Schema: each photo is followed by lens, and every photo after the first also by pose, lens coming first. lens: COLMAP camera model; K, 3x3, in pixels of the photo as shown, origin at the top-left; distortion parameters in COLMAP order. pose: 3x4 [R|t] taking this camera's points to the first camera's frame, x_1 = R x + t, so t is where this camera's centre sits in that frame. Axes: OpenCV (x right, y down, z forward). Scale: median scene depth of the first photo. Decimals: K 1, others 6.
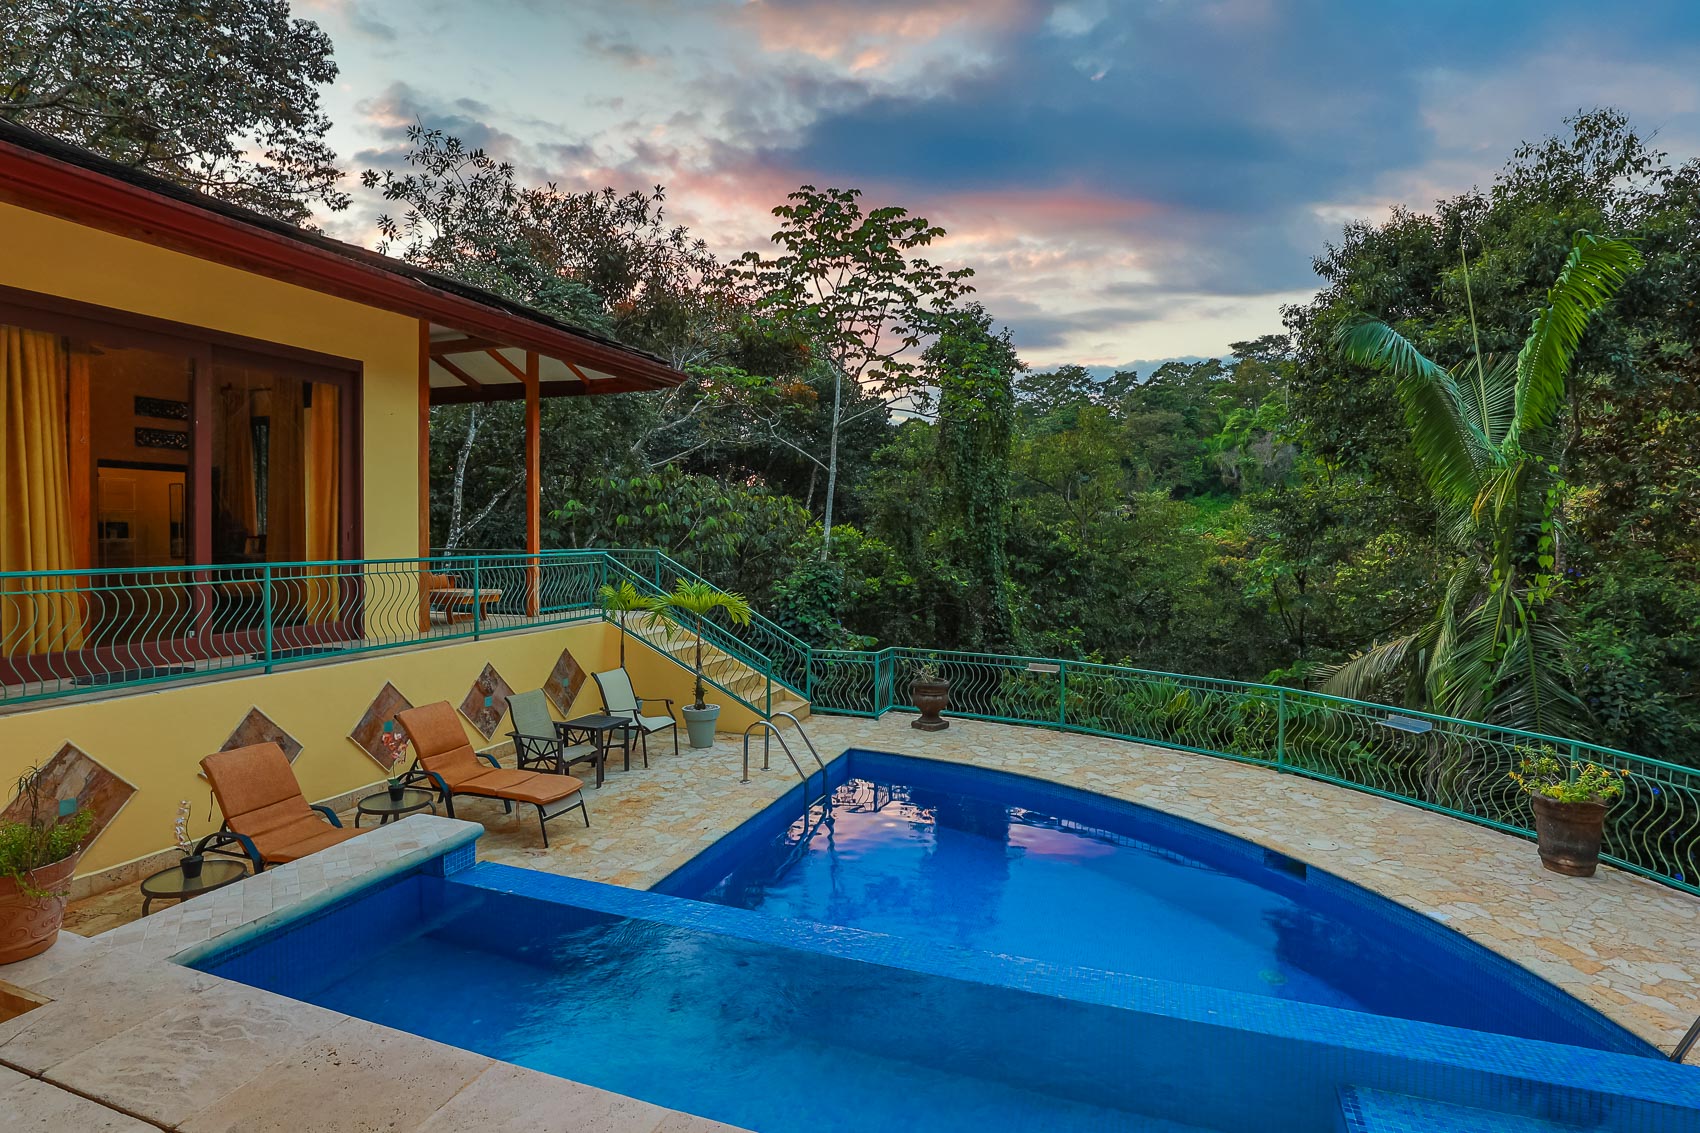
lens RADIAL K [[889.1, 0, 827.6], [0, 889.1, 559.2], [0, 0, 1]] dist [-0.031041, 0.003045]
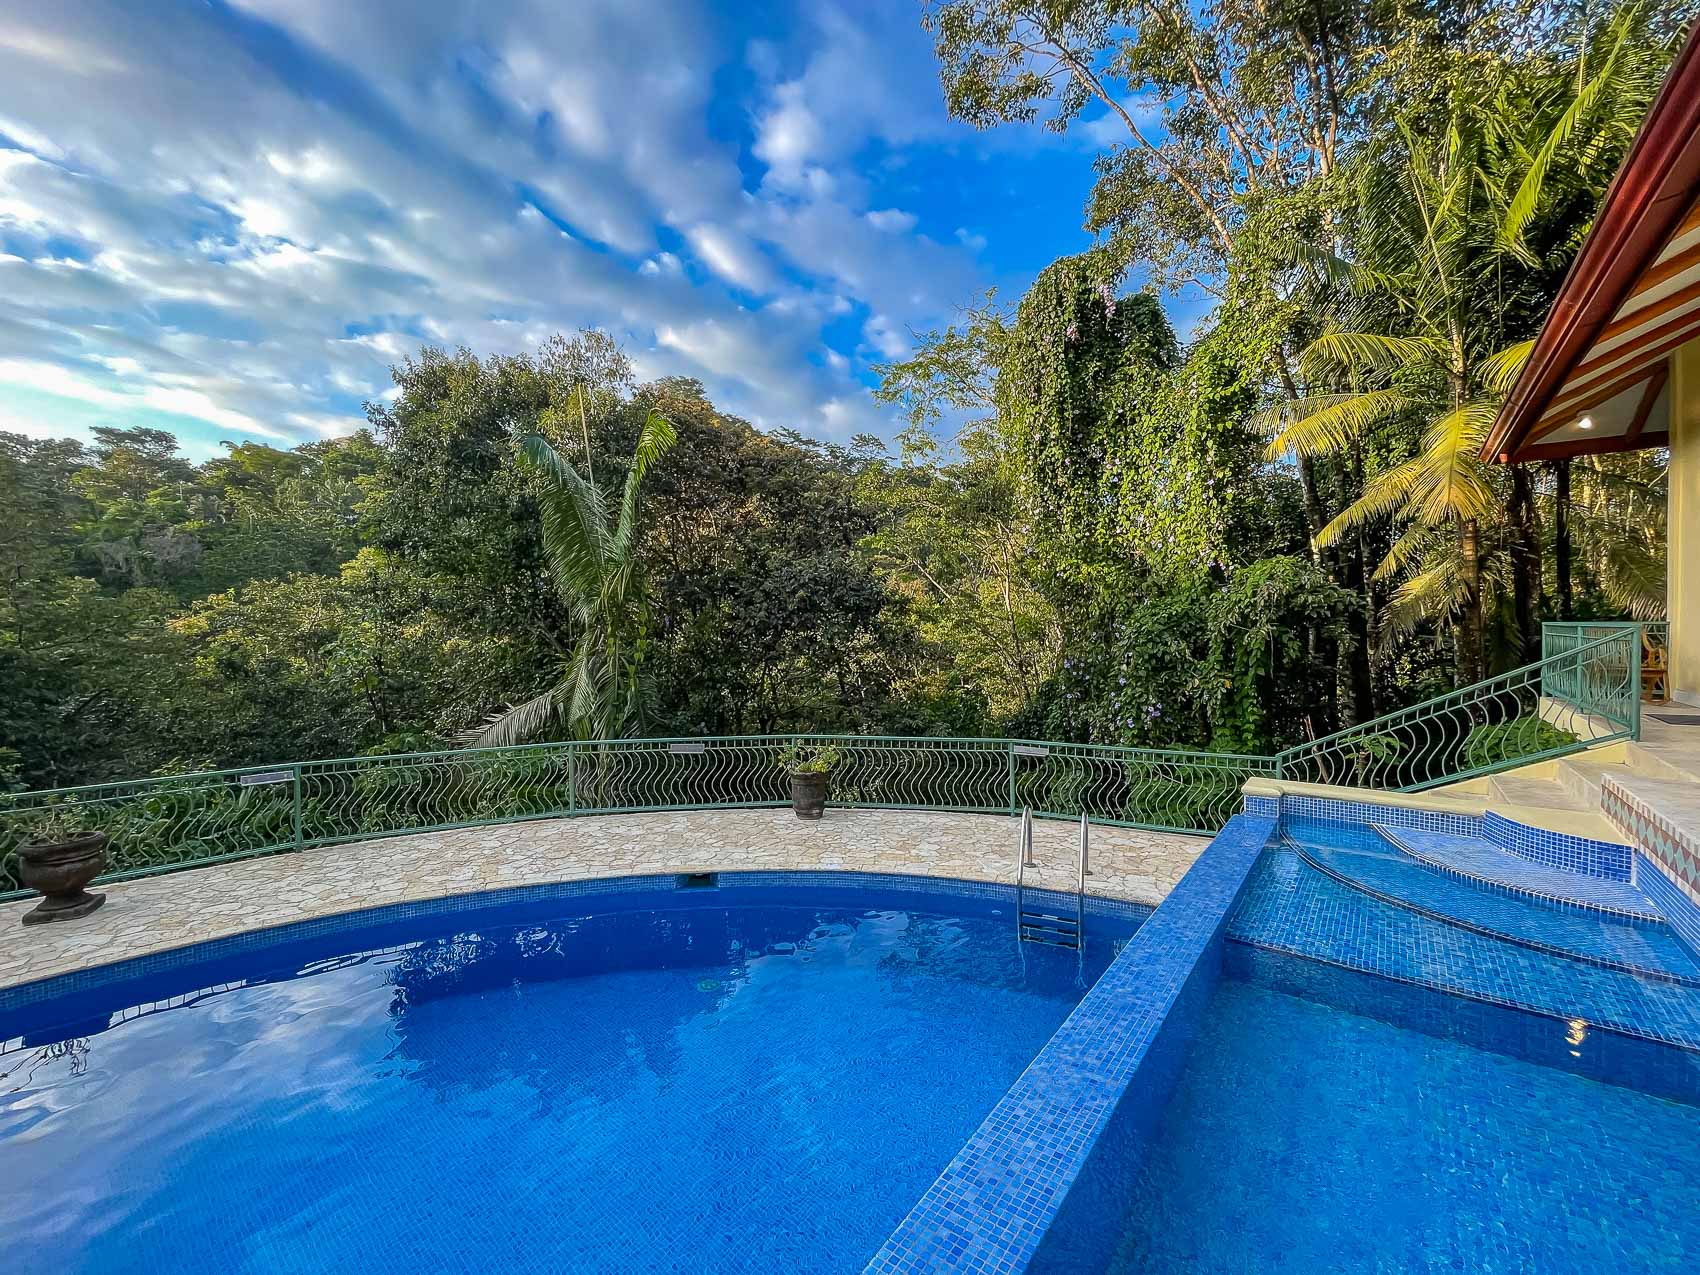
lens RADIAL K [[700.3, 0, 853.6], [0, 700.3, 645.4], [0, 0, 1]] dist [-0.004781, 0.000921]
pose [[0.290454, -0.033091, 0.956317, -0.170278], [0.041347, 0.998902, 0.022007, 0.013750], [-0.955995, 0.033149, 0.291504, 0.297048]]
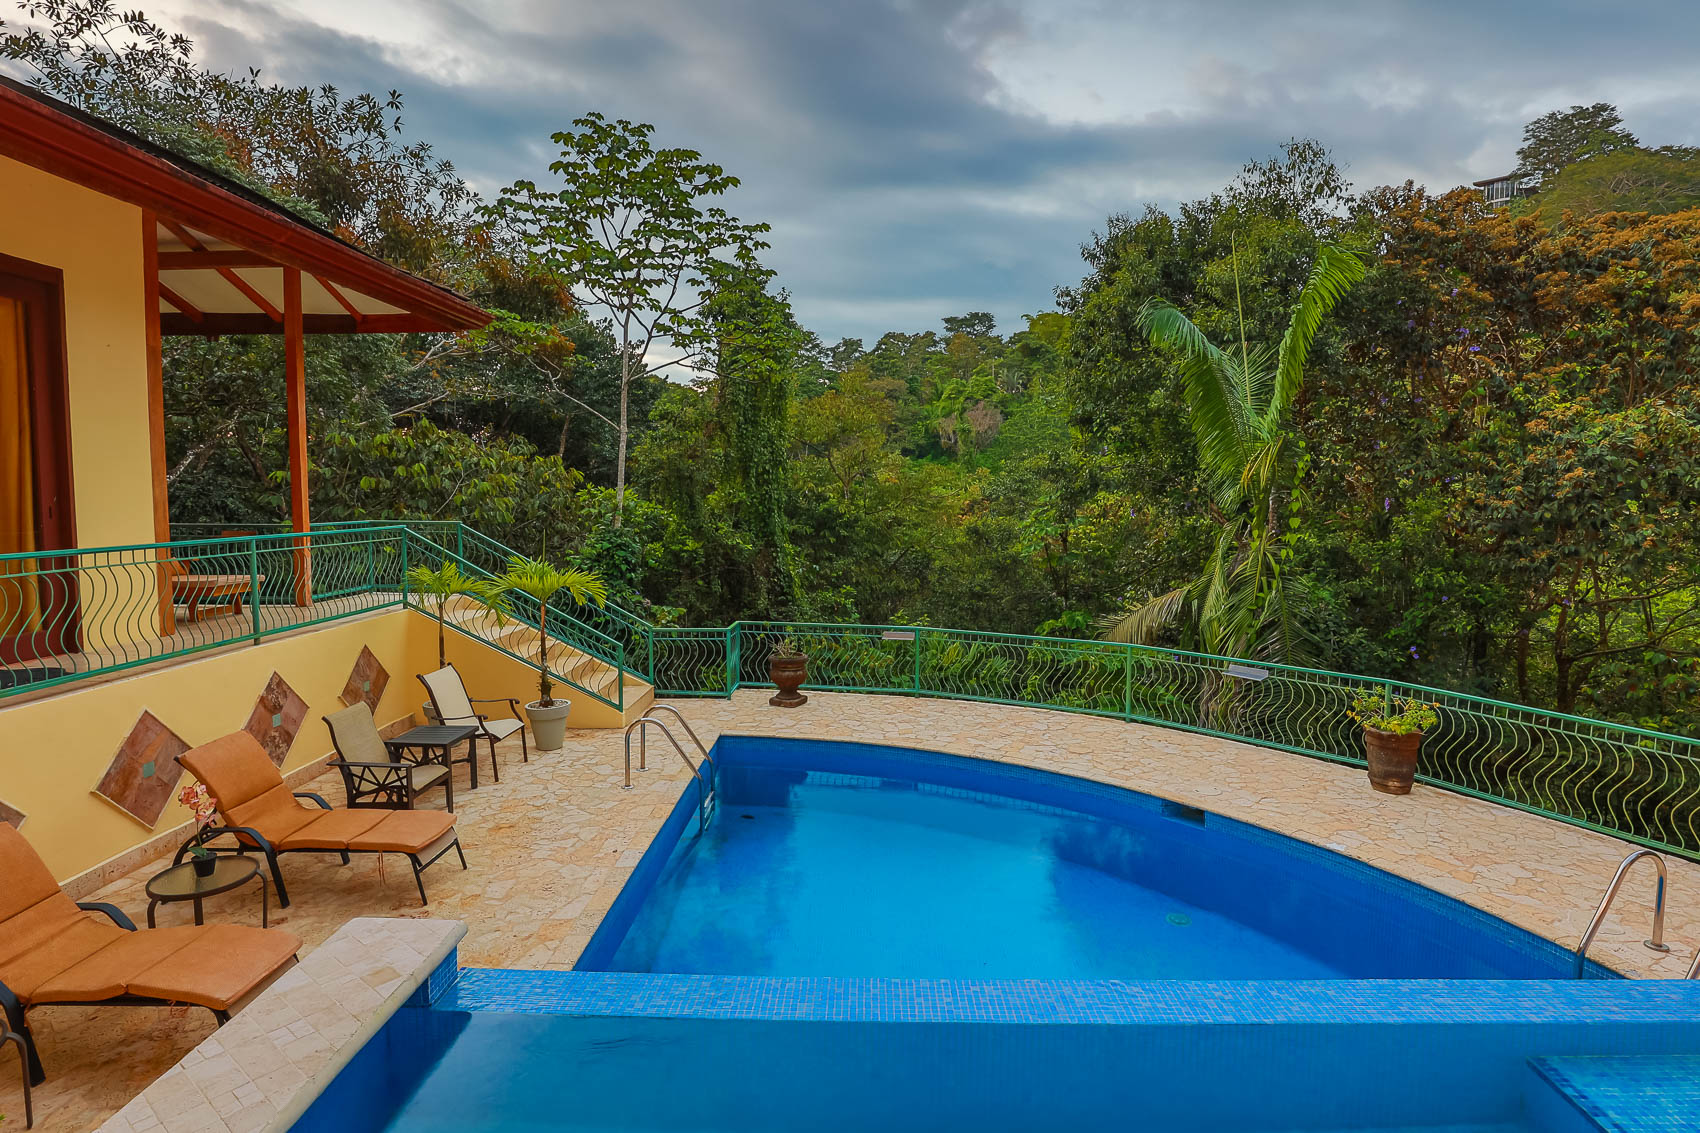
lens RADIAL K [[873.9, 0, 861.3], [0, 873.9, 563.4], [0, 0, 1]] dist [-0.037115, 0.008867]
pose [[0.940272, -0.028366, 0.339241, -0.116534], [0.010538, 0.998470, 0.054279, -0.011531], [-0.340261, -0.047462, 0.939132, 0.085111]]
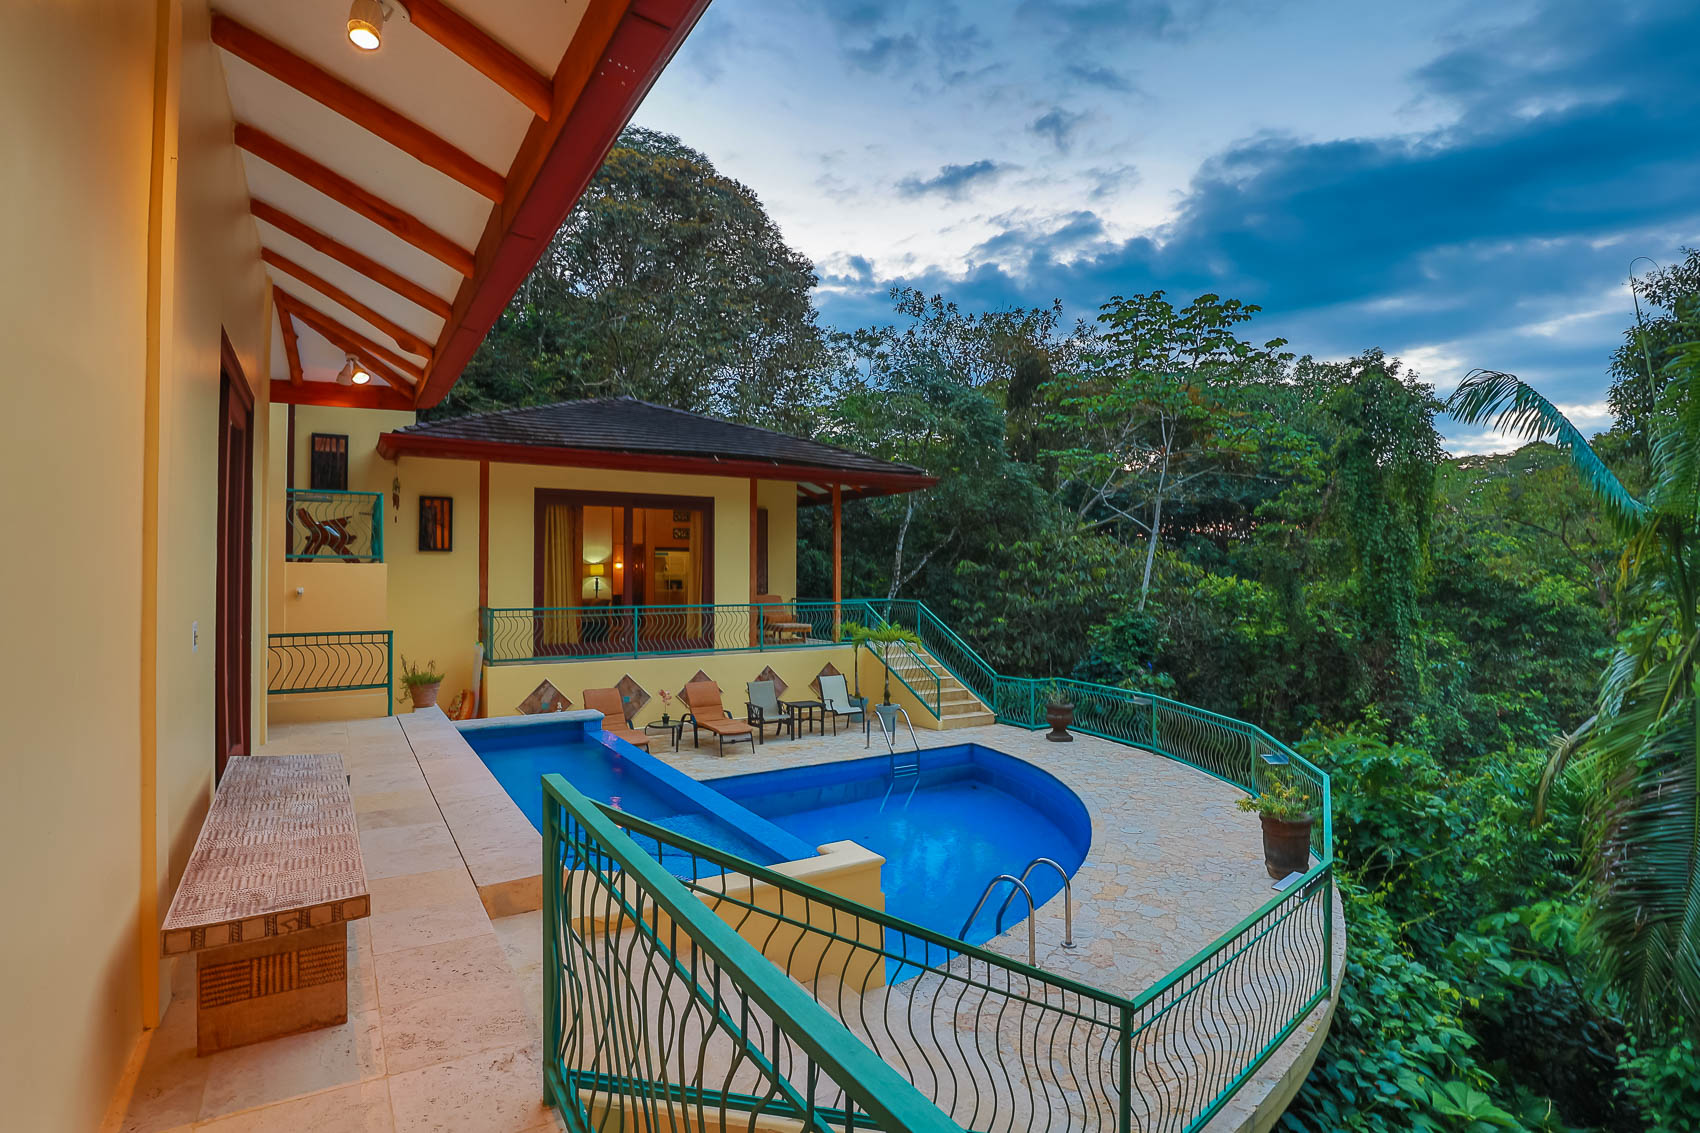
lens RADIAL K [[873.9, 0, 864.2], [0, 873.9, 564.8], [0, 0, 1]] dist [-0.037115, 0.008867]
pose [[0.794234, -0.010546, -0.607521, 0.615818], [-0.015588, 0.999167, -0.037723, -0.013729], [0.607413, 0.039431, 0.793407, -0.187084]]
